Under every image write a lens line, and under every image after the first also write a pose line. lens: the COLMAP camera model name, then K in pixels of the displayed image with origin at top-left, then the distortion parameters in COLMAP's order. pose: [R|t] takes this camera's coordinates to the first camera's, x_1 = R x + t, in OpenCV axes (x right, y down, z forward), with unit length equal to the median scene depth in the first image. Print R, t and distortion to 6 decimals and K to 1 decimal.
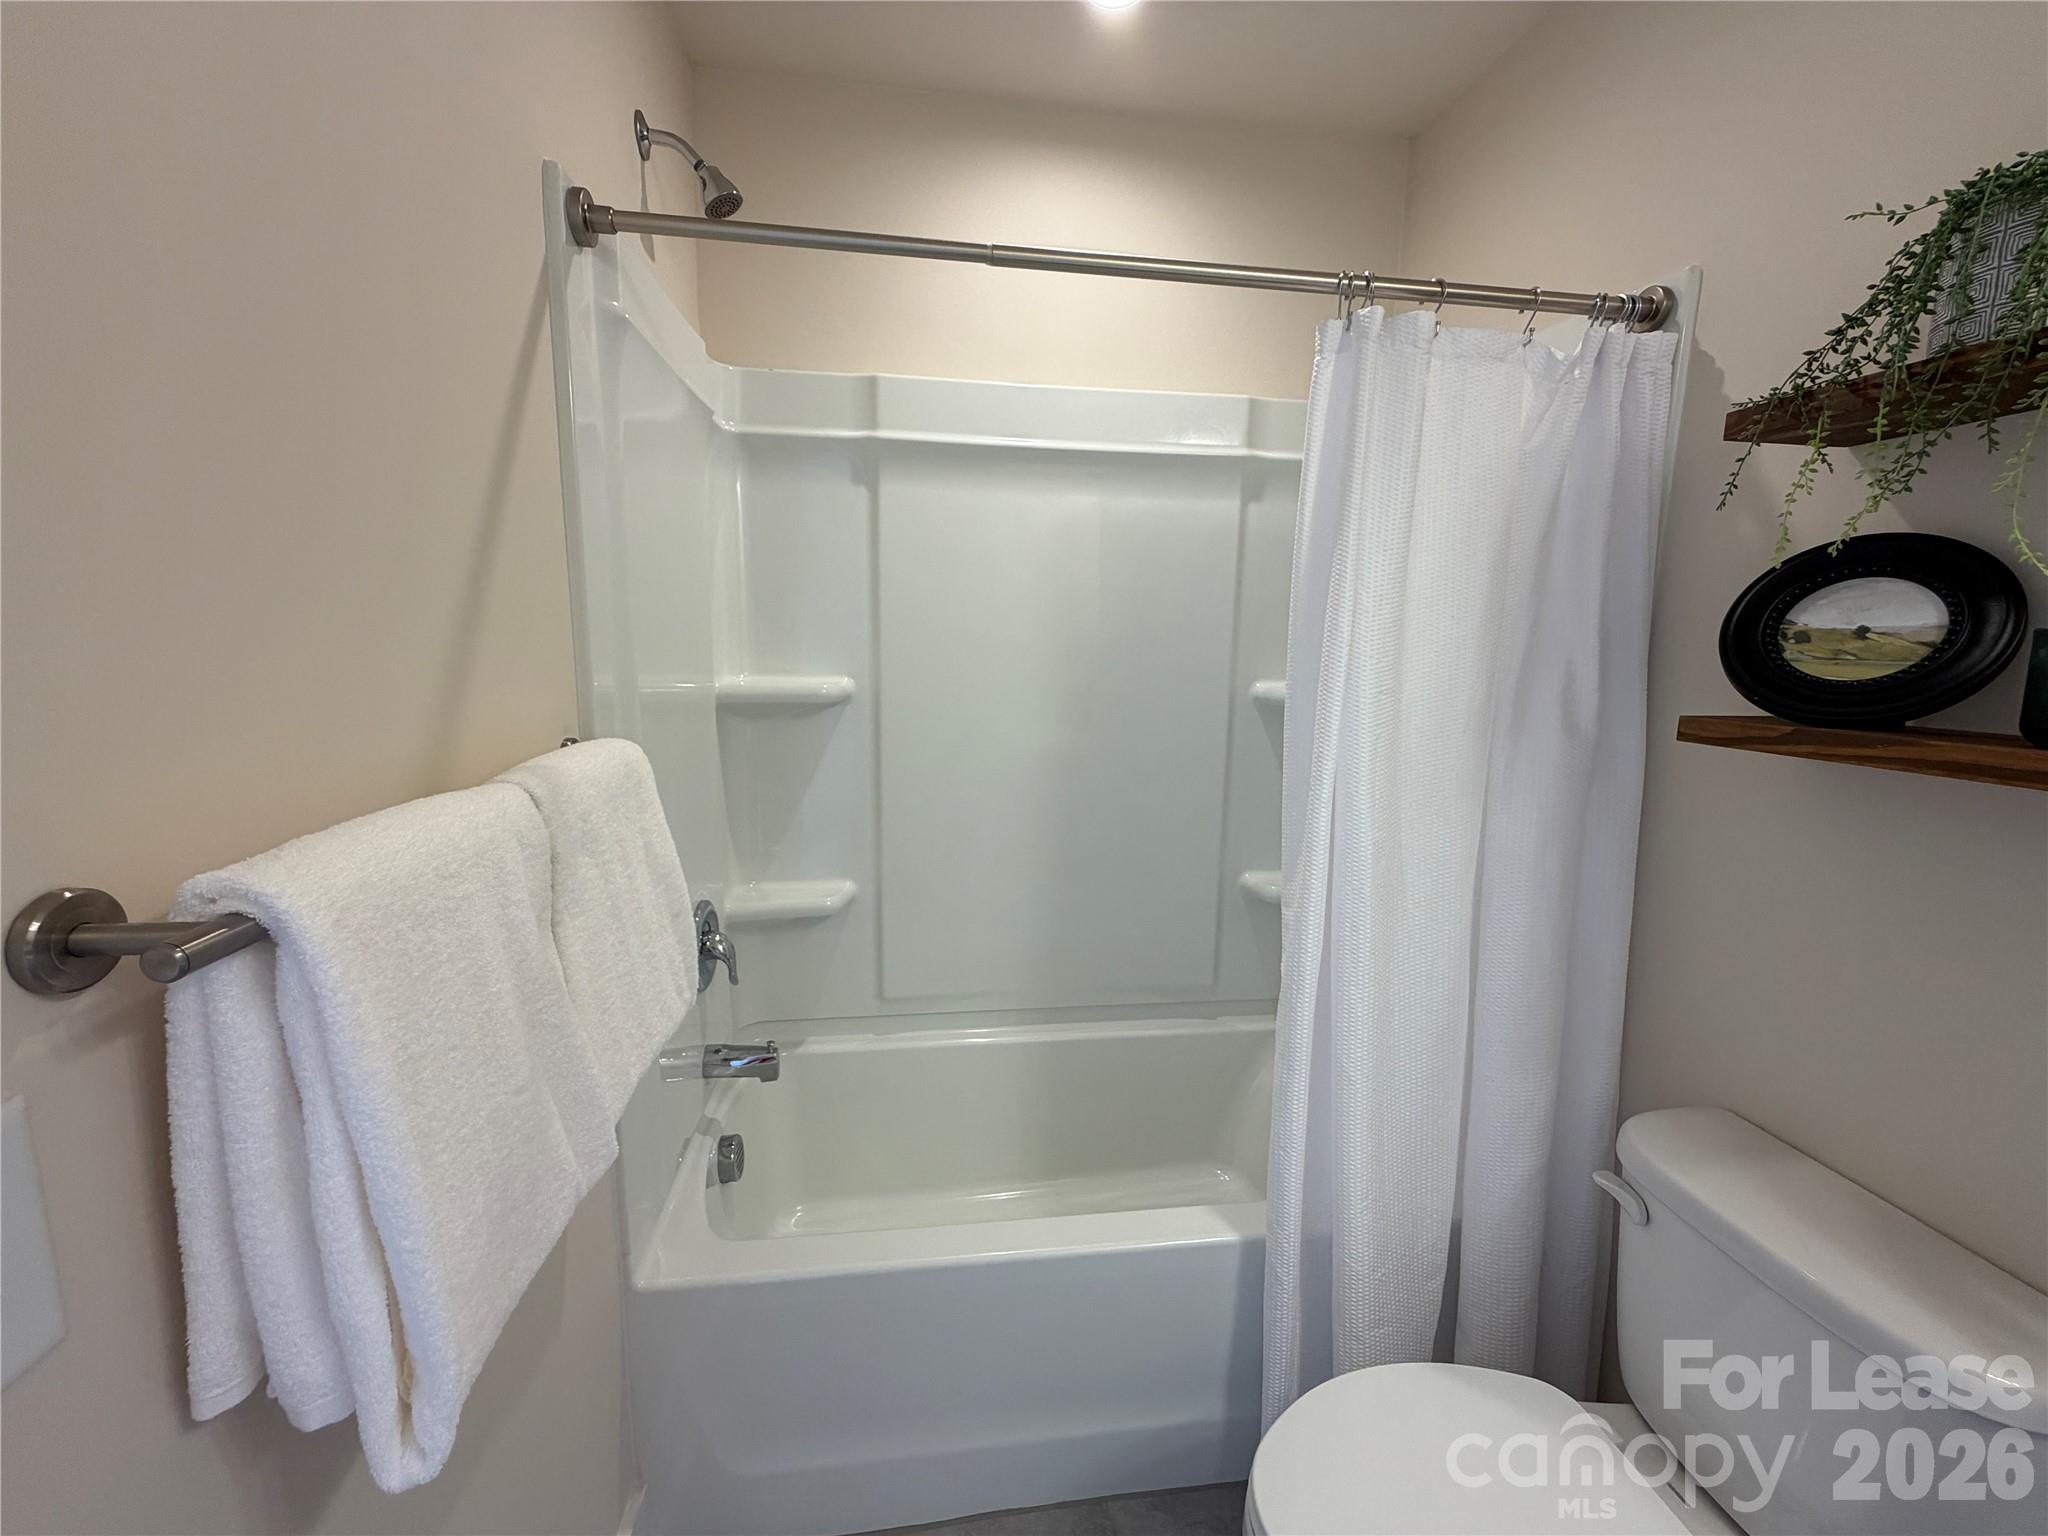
lens RADIAL K [[828.6, 0, 1029.5], [0, 828.6, 754.2], [0, 0, 1]] dist [0.000036, -0.000018]
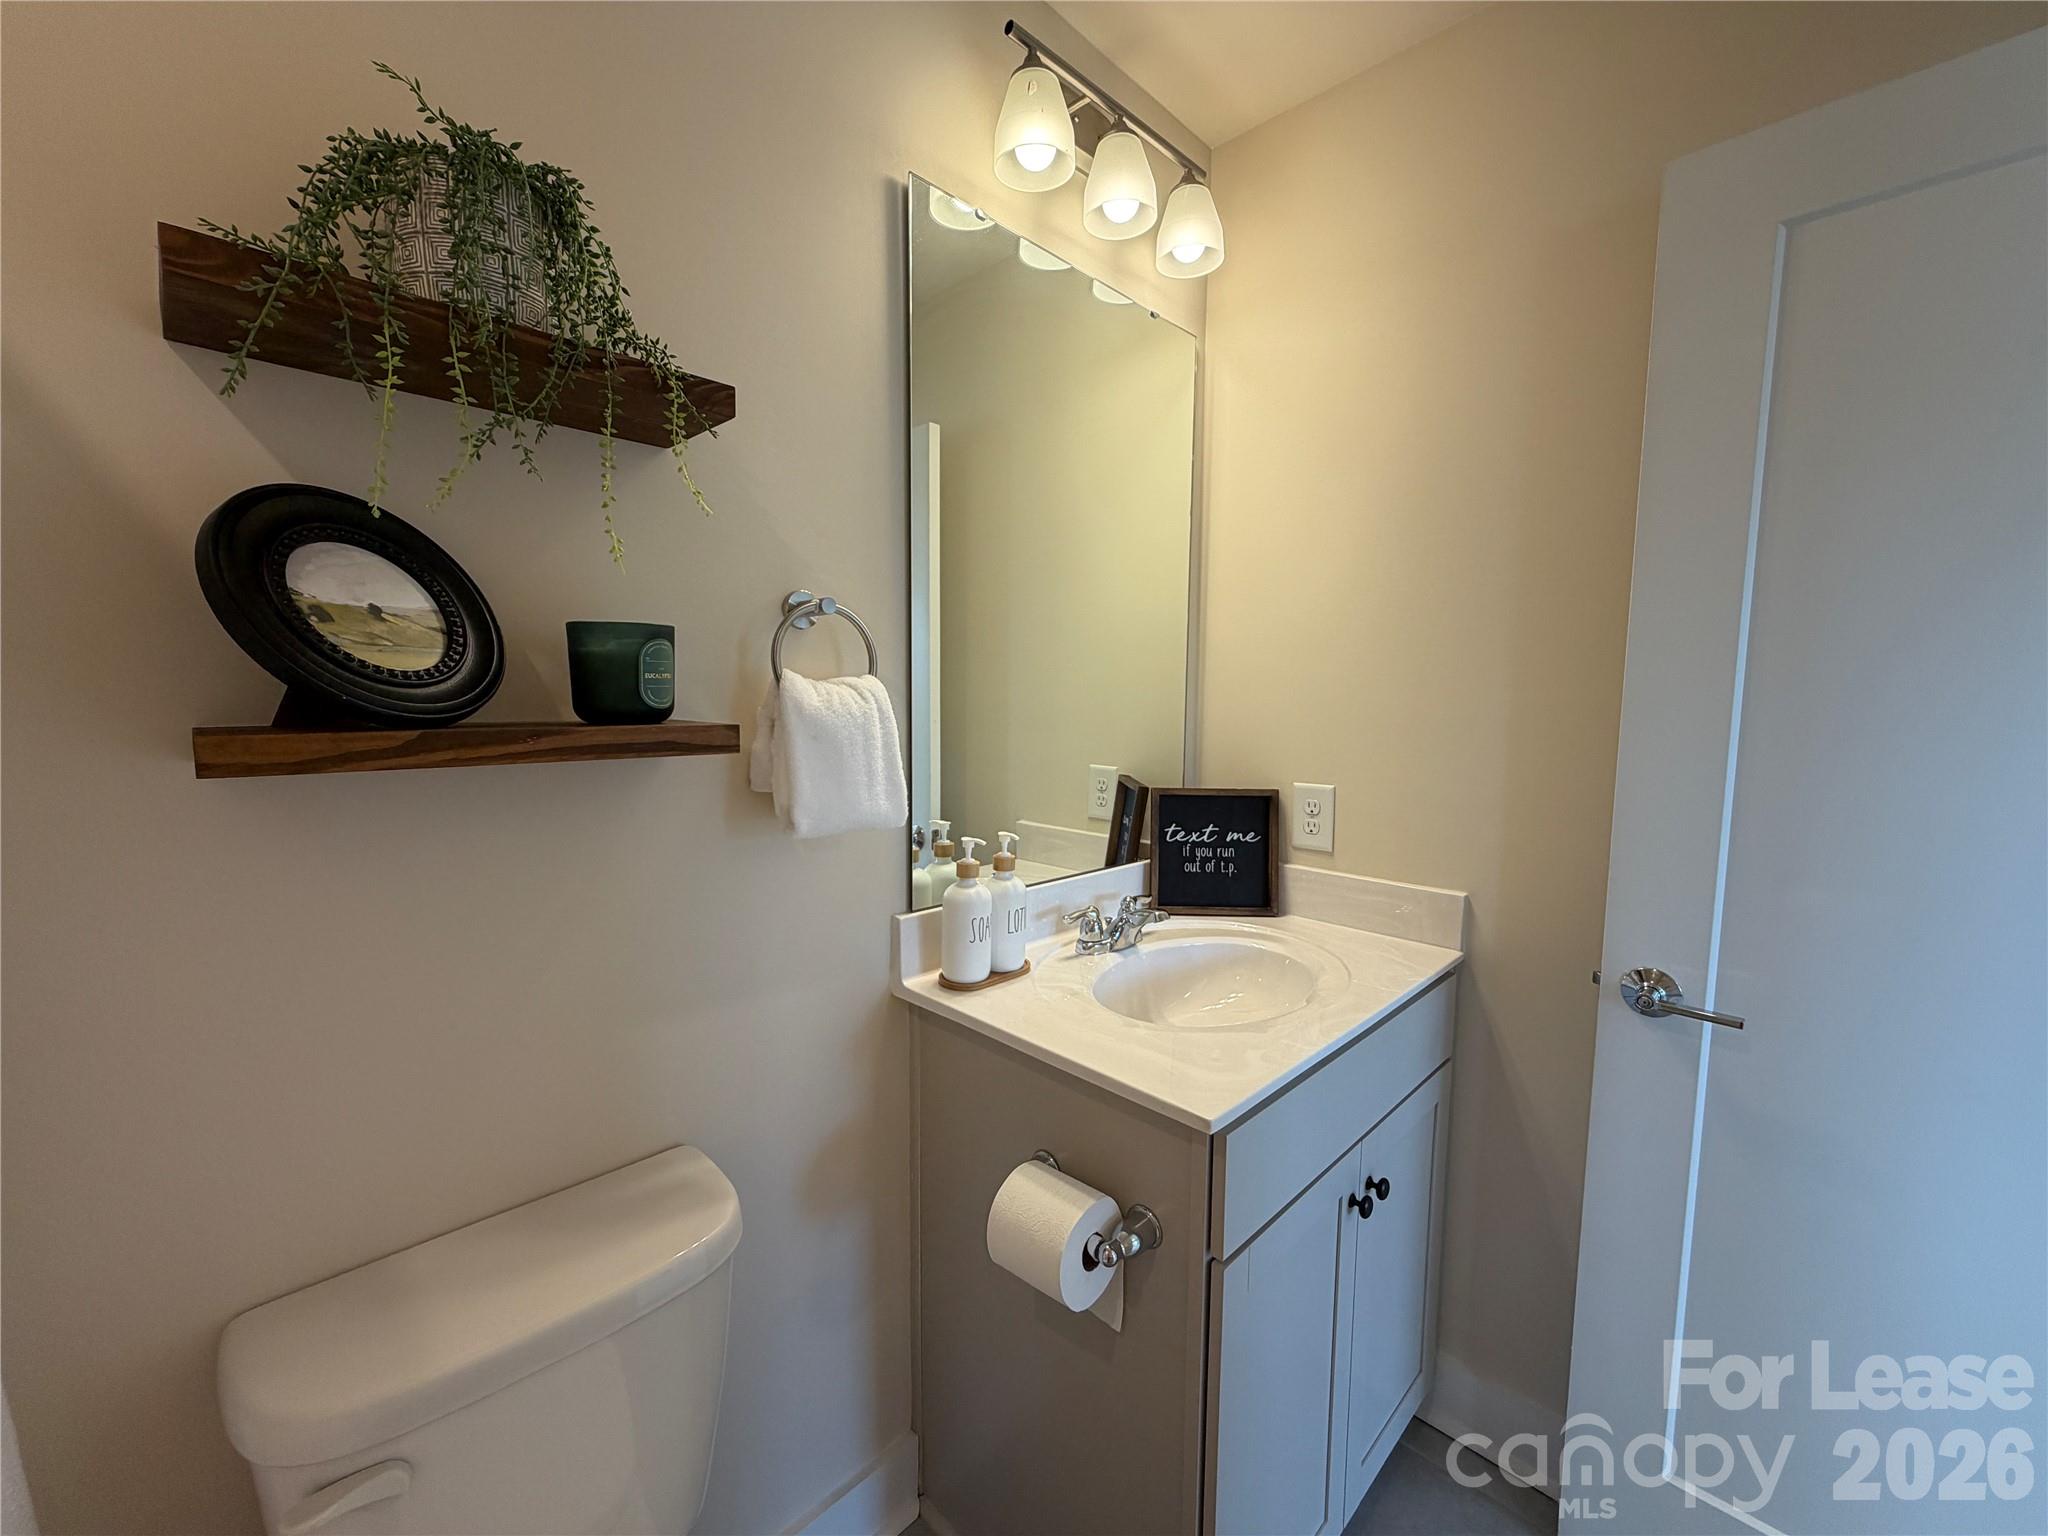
lens RADIAL K [[828.6, 0, 1029.5], [0, 828.6, 754.2], [0, 0, 1]] dist [0.000036, -0.000018]
pose [[-0.613438, -0.093577, 0.784179, -0.047105], [0.080463, 0.980382, 0.179934, -0.104649], [-0.785633, 0.173476, -0.593875, 1.002947]]
